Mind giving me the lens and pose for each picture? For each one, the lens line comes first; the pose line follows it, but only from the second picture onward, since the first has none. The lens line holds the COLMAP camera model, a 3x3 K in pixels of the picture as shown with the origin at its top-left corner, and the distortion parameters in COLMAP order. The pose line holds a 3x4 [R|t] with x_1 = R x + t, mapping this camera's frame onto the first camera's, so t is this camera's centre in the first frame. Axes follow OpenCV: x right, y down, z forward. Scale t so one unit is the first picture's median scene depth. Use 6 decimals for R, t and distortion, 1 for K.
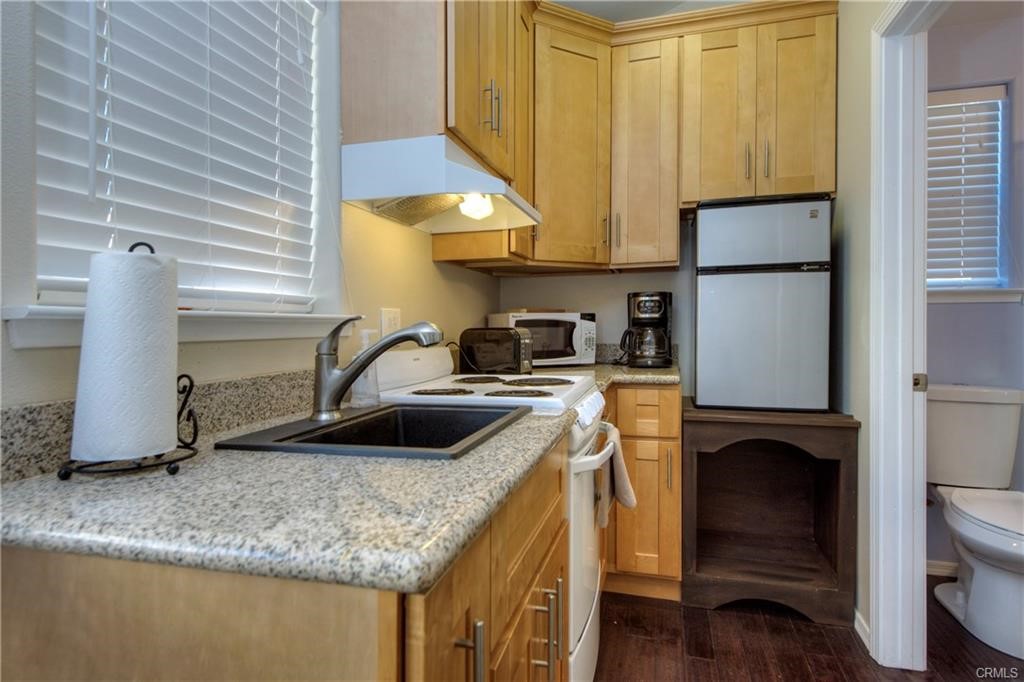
lens RADIAL K [[544.0, 0, 511.0], [0, 544.0, 330.4], [0, 0, 1]] dist [-0.008120, -0.000223]
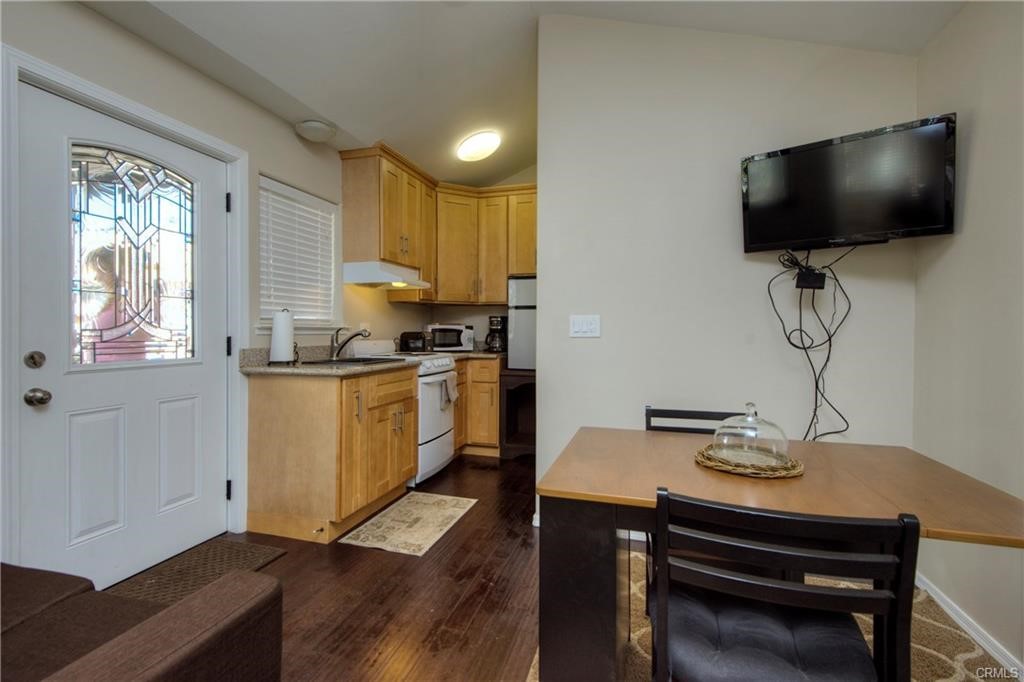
lens RADIAL K [[471.2, 0, 513.3], [0, 471.2, 342.7], [0, 0, 1]] dist [0.003401, 0.000064]
pose [[0.999894, 0.011455, -0.008971, 0.389625], [-0.011347, 0.999864, 0.011988, 0.010922], [0.009107, -0.011885, 0.999888, -0.930603]]
